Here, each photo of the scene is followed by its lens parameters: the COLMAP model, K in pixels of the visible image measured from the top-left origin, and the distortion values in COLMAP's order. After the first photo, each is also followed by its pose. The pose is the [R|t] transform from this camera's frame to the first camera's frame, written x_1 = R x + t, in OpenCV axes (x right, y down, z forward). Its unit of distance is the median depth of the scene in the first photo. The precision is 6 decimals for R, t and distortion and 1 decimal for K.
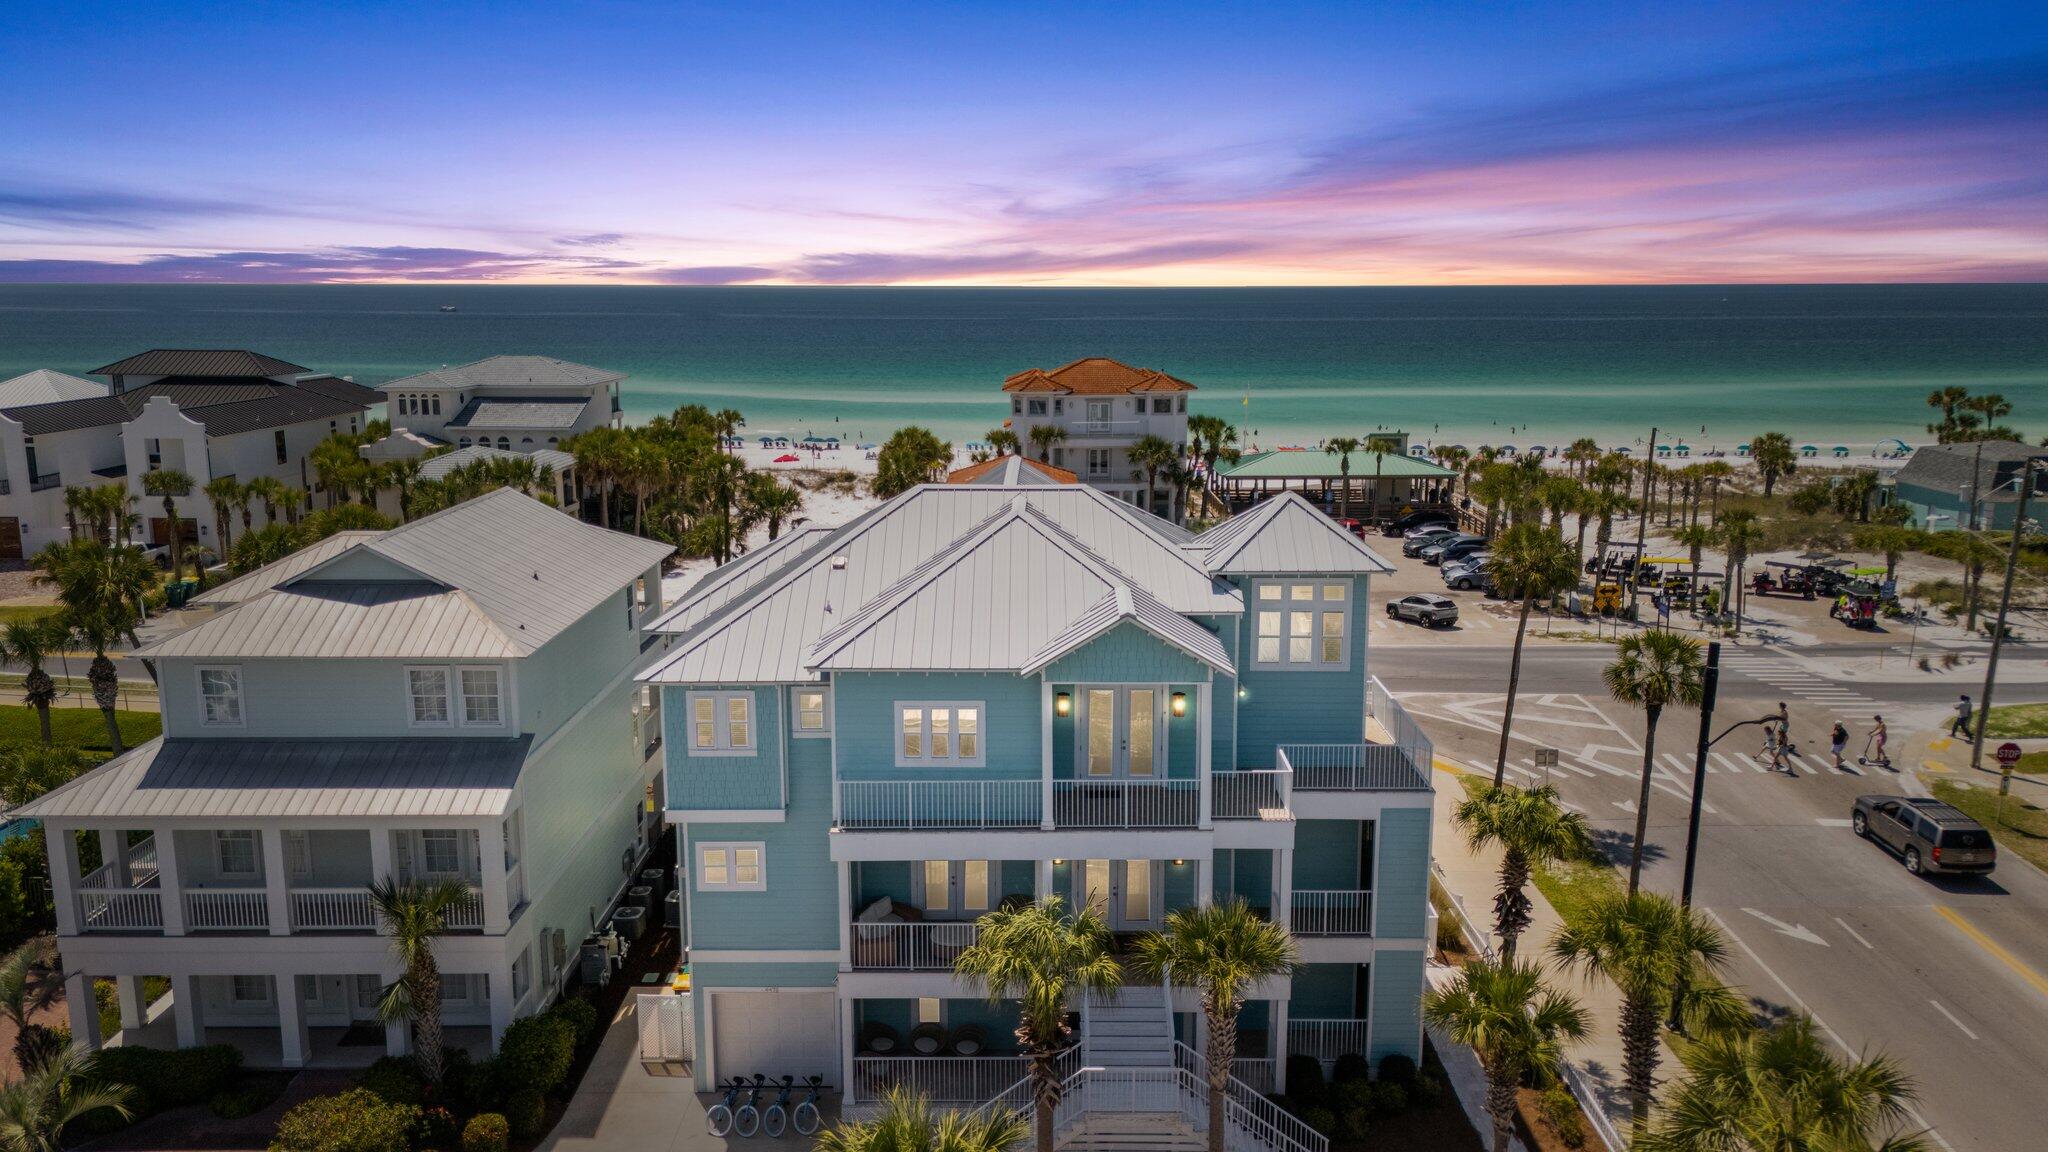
lens RADIAL K [[1481.7, 0, 1024.0], [0, 1481.7, 576.0], [0, 0, 1]] dist [0.099683, -0.100293]
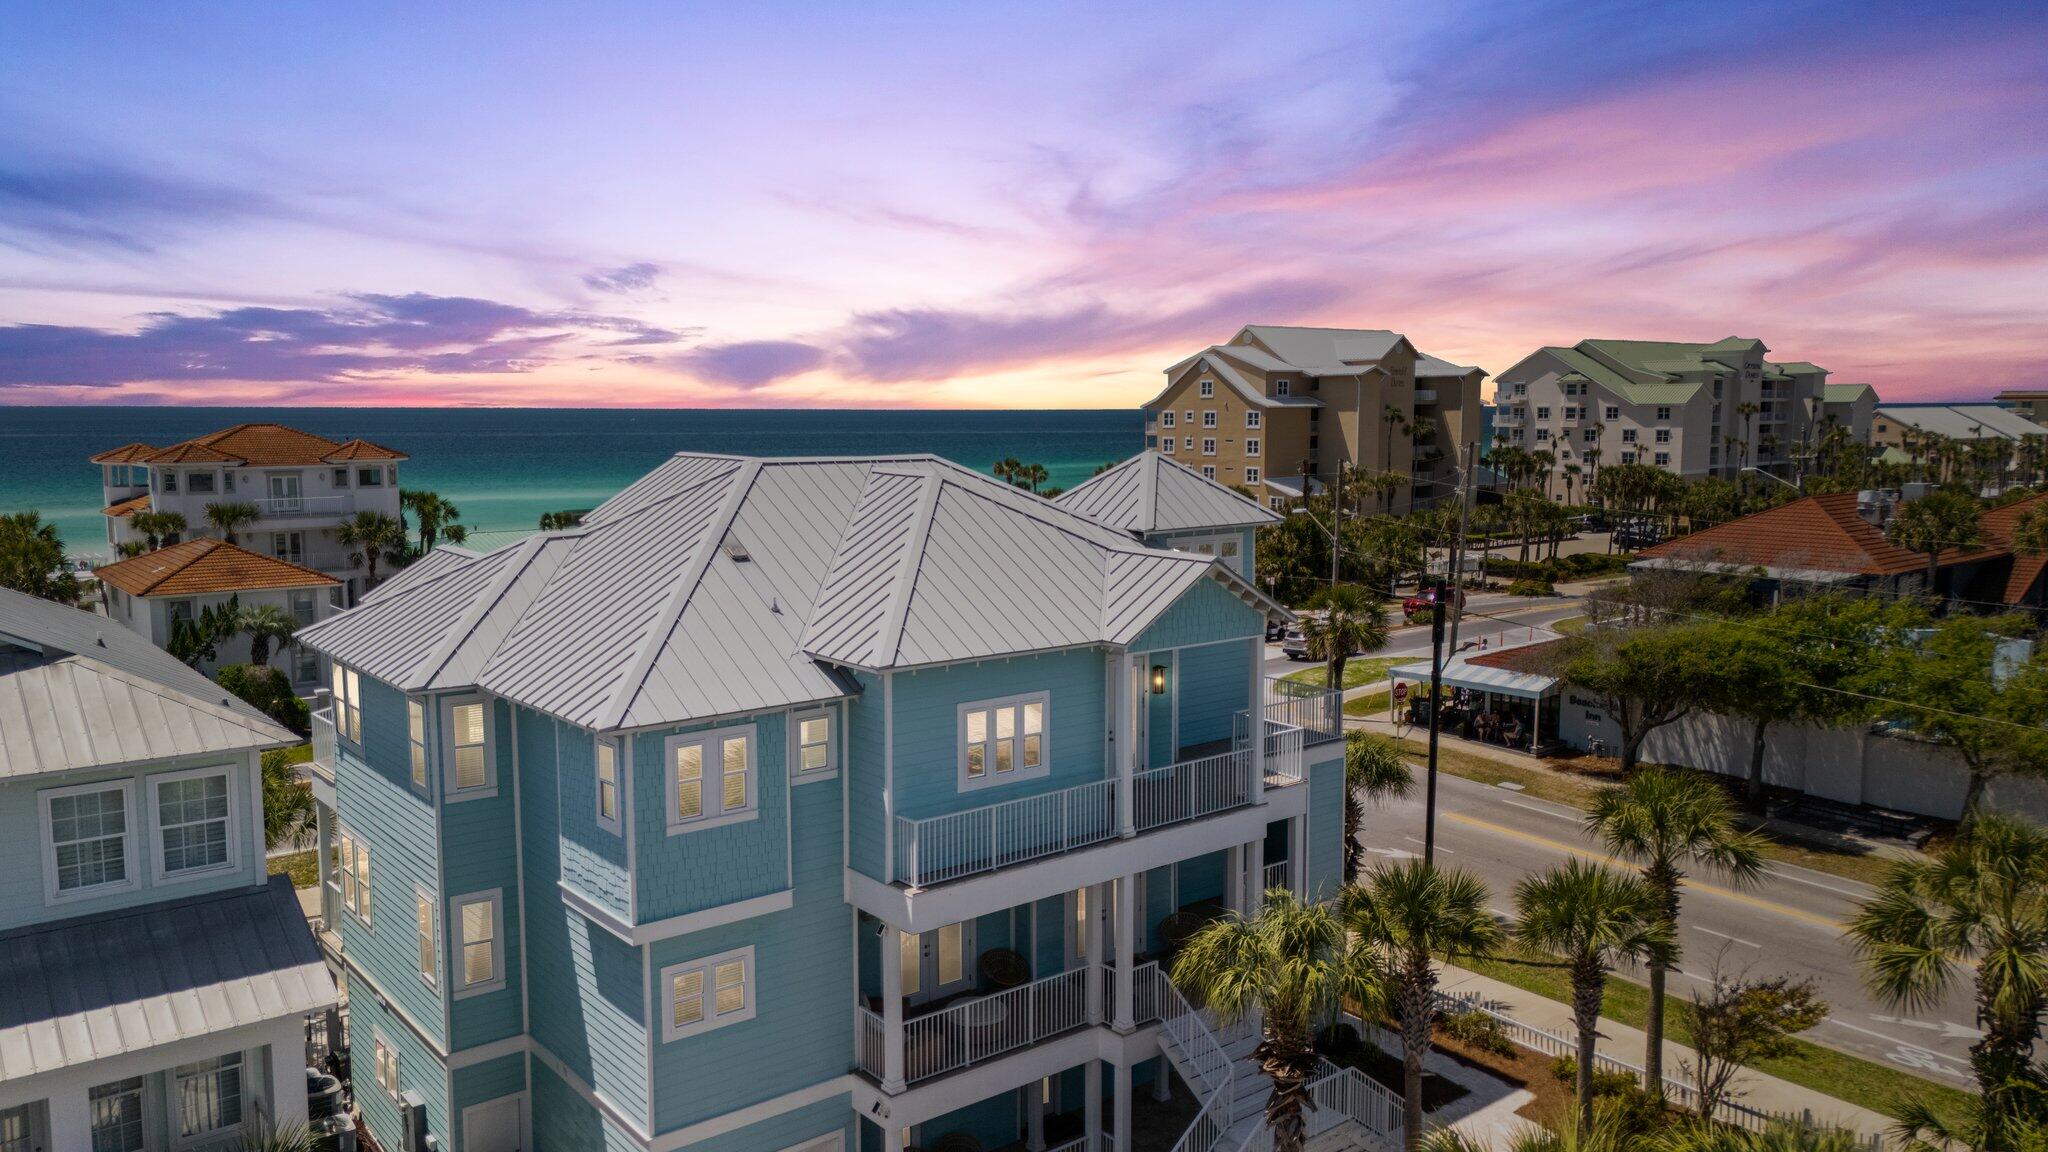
lens RADIAL K [[1481.7, 0, 1024.0], [0, 1481.7, 576.0], [0, 0, 1]] dist [0.099683, -0.100293]
pose [[0.773530, -0.069745, 0.629910, -0.474843], [0.118323, 0.992343, -0.035427, 0.043838], [-0.622616, 0.101937, 0.775859, 0.338520]]
